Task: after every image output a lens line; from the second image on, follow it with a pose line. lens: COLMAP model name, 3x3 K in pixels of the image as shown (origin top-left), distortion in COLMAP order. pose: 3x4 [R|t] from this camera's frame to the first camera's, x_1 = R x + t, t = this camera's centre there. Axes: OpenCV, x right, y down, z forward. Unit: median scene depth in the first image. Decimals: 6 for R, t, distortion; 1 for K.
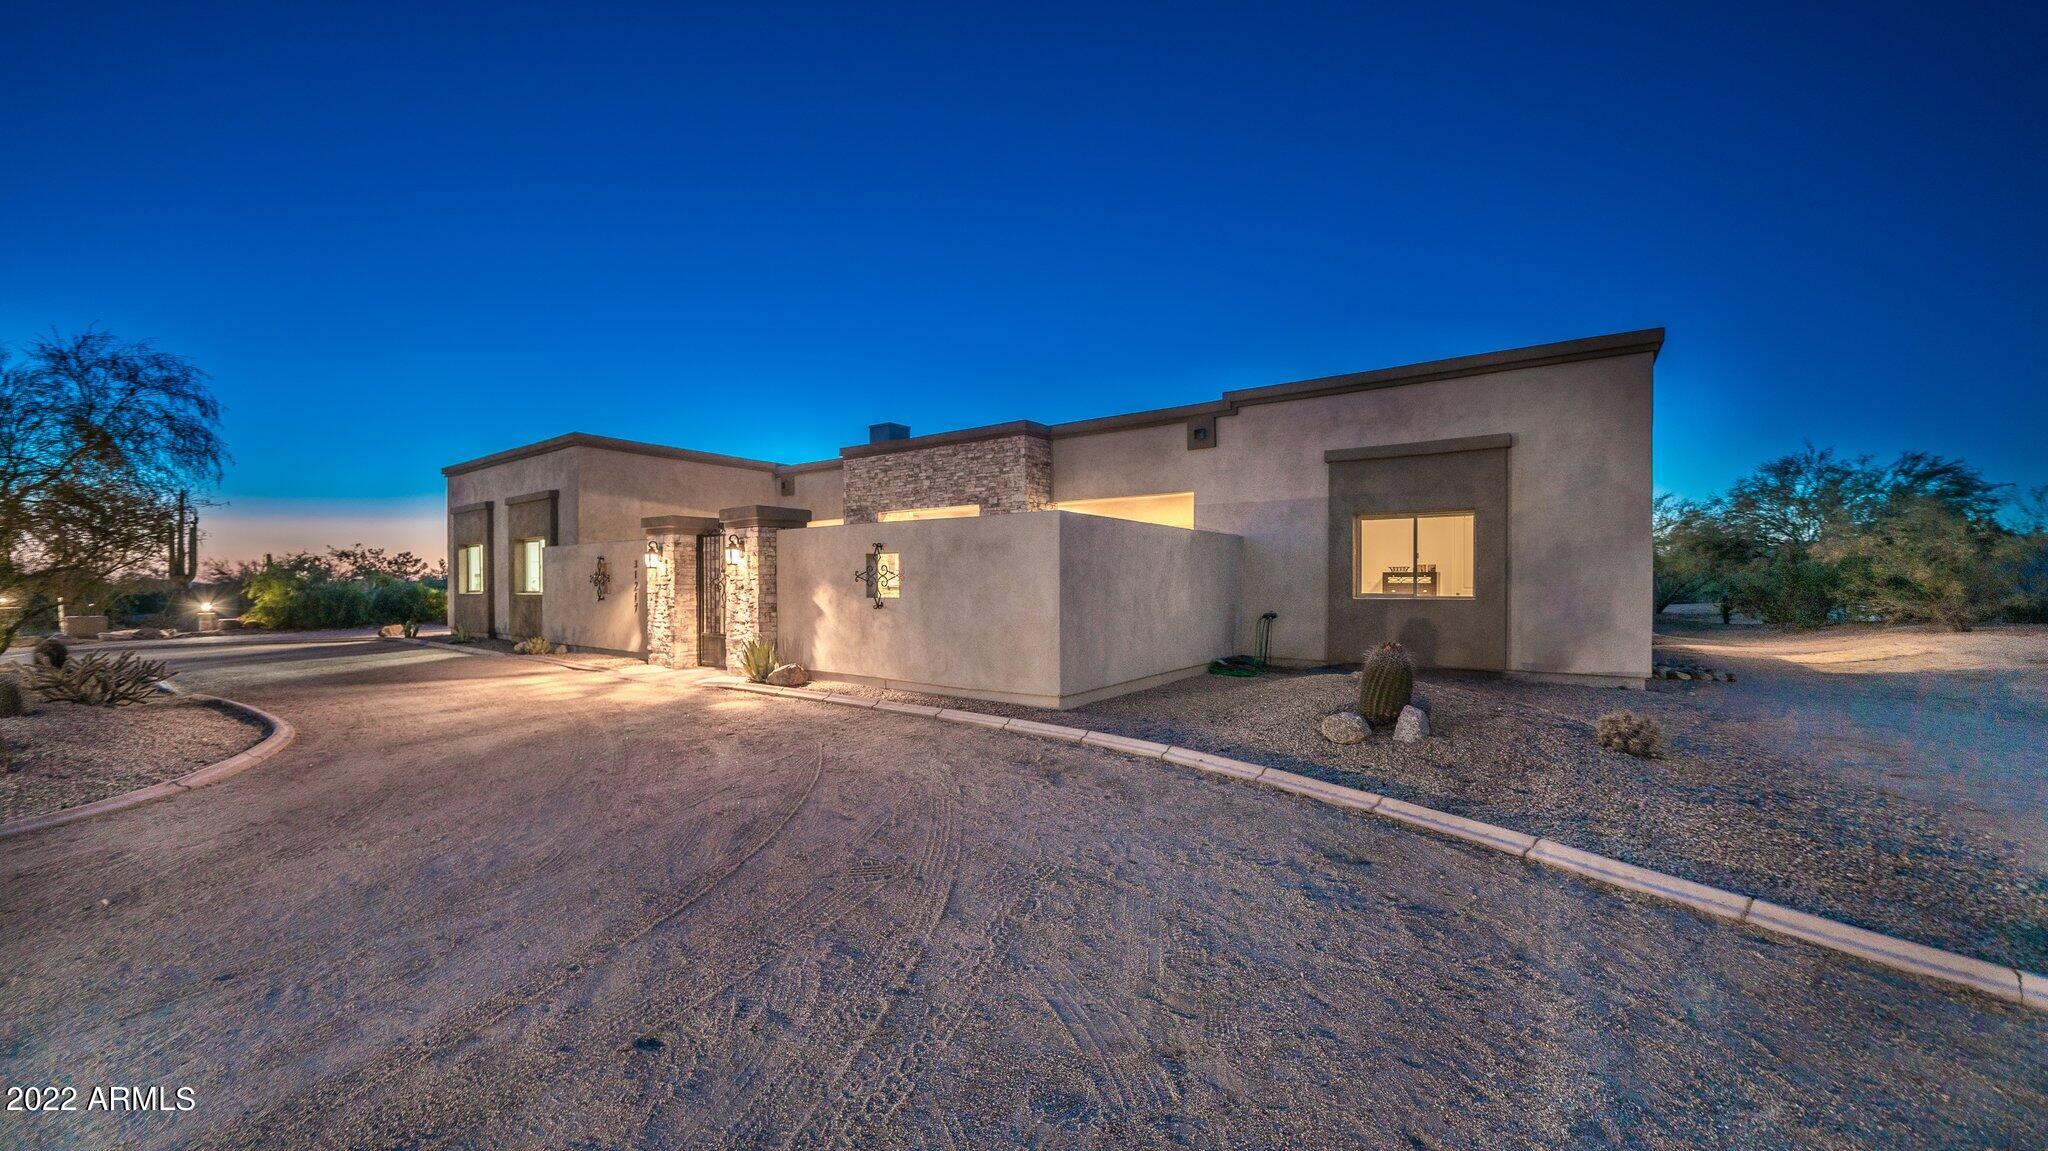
lens RADIAL K [[707.2, 0, 1017.6], [0, 707.2, 590.7], [0, 0, 1]] dist [-0.023256, 0.000148]
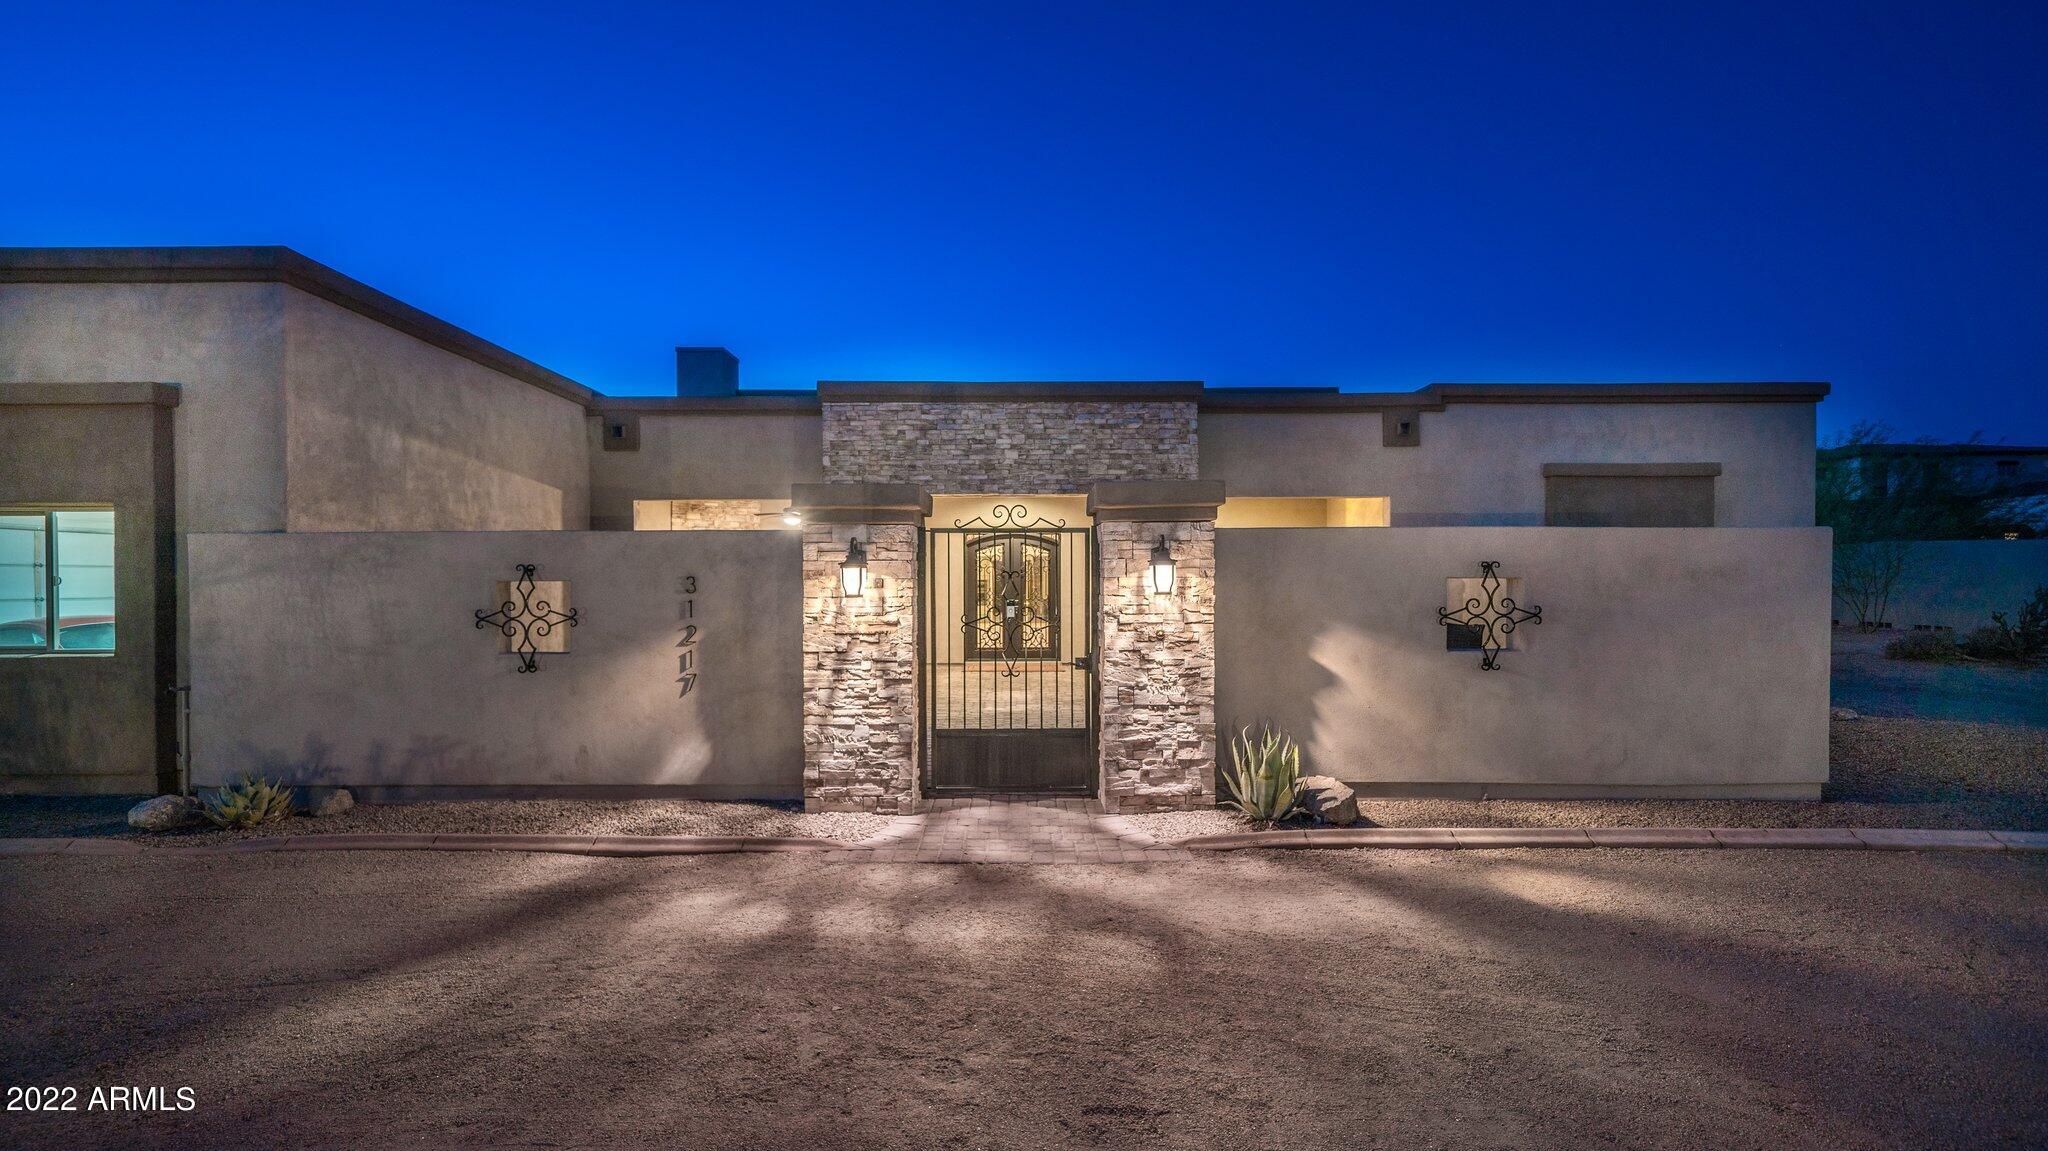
lens RADIAL K [[811.4, 0, 1024.0], [0, 811.4, 575.5], [0, 0, 1]] dist [0.001172, 0.000052]
pose [[0.826694, 0.004984, 0.562630, -0.653745], [0.008488, 0.999736, -0.021329, -0.031102], [-0.562588, 0.022408, 0.826434, 0.459915]]
